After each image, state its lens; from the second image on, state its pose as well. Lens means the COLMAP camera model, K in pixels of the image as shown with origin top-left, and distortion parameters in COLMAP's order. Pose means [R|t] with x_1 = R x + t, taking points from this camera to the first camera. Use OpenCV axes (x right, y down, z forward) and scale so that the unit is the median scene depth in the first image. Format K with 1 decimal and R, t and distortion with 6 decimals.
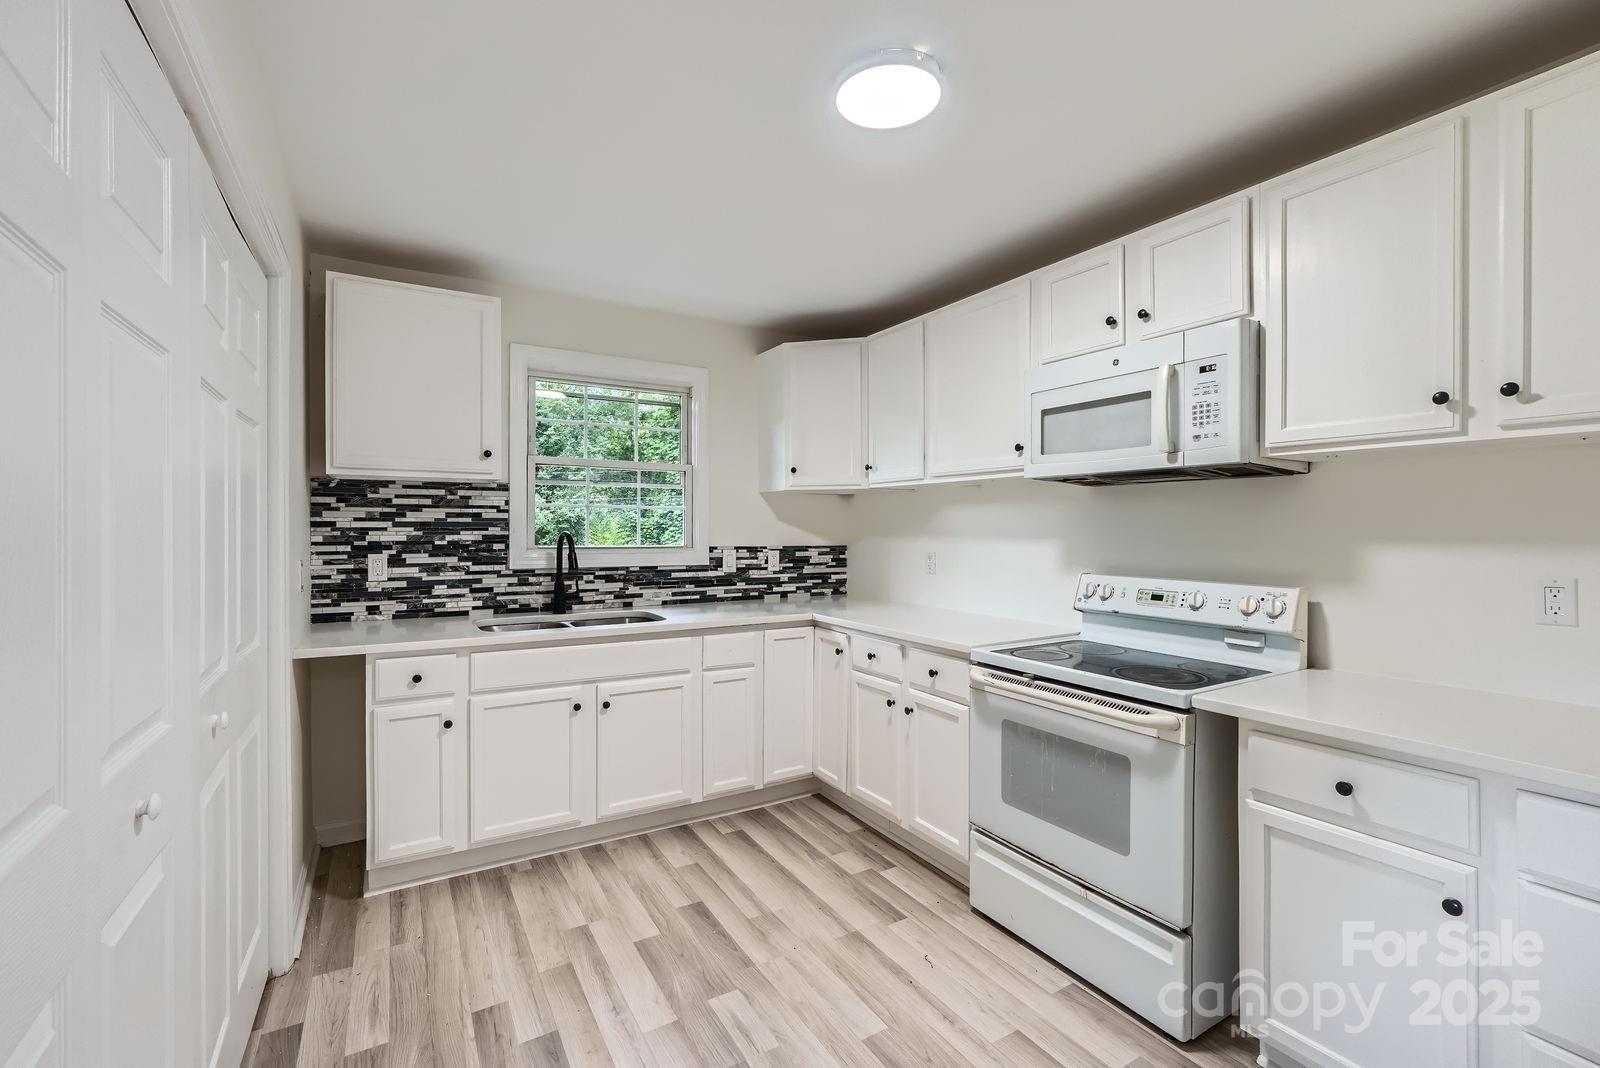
lens RADIAL K [[673.7, 0, 800.0], [0, 673.7, 534.0], [0, 0, 1]] dist [-0.002633, -0.000209]
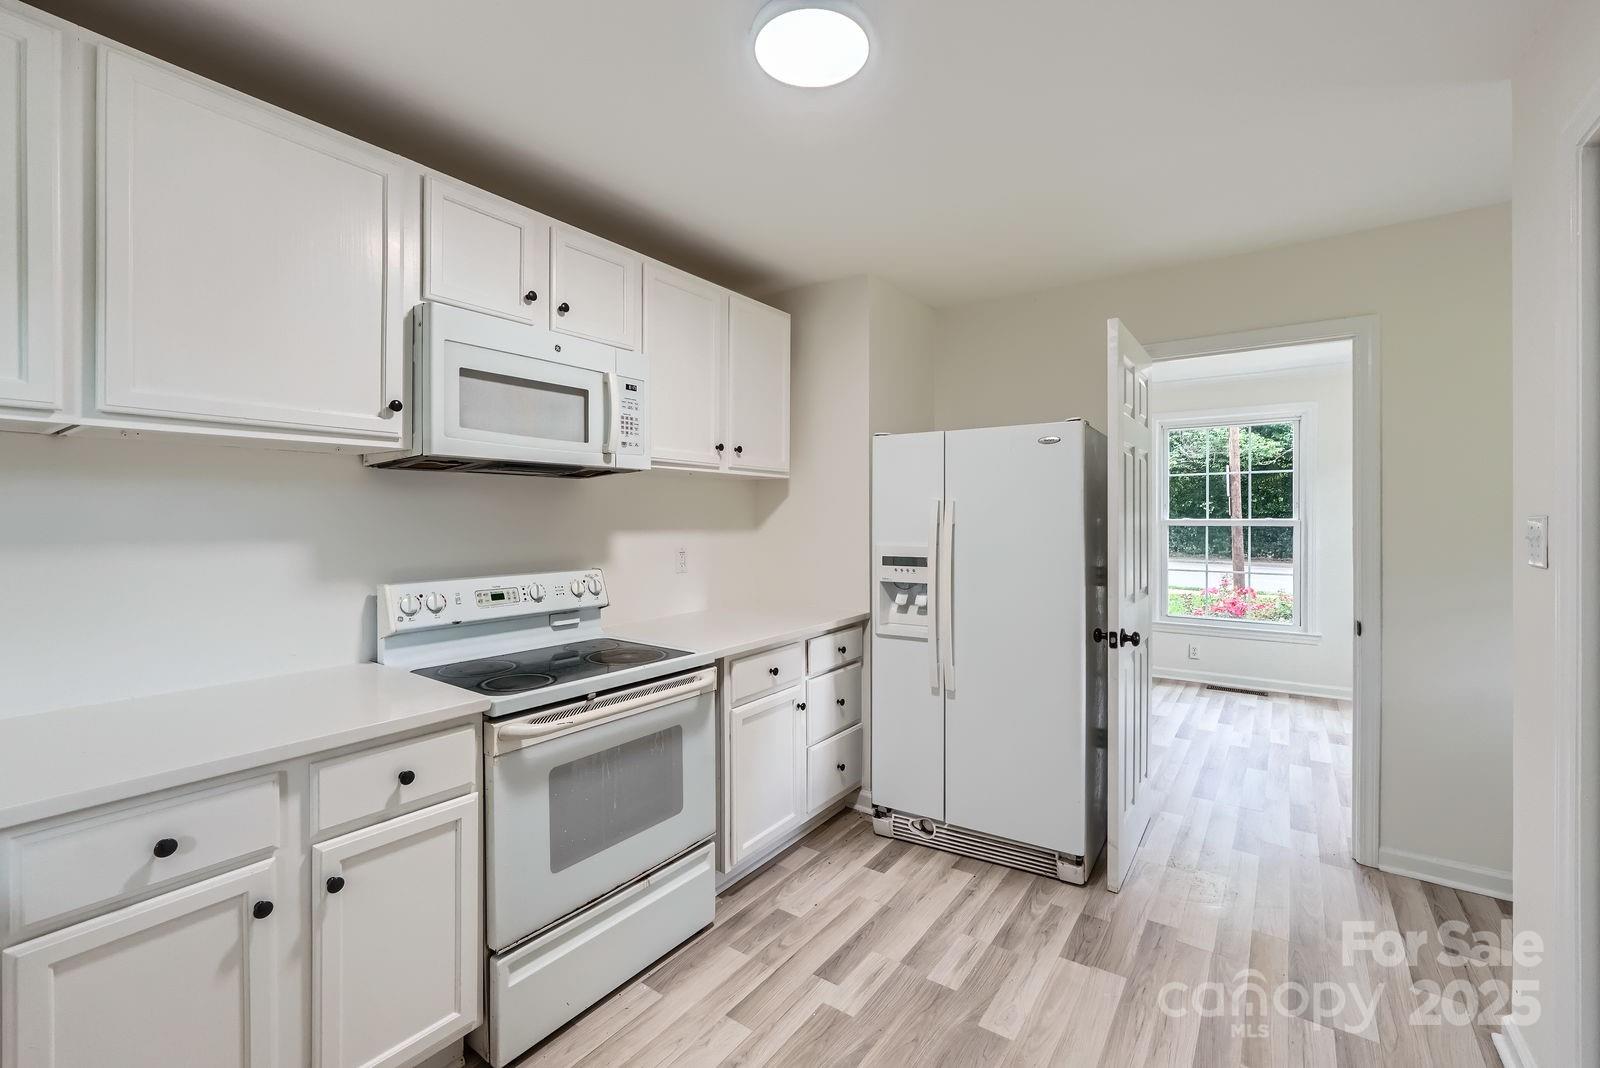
lens RADIAL K [[677.9, 0, 802.8], [0, 677.9, 524.0], [0, 0, 1]] dist [-0.002673, -0.000294]
pose [[-0.388150, -0.013157, 0.921502, -0.584035], [0.007380, 0.999822, 0.017384, -0.023322], [-0.921567, 0.013548, -0.387984, 1.132915]]
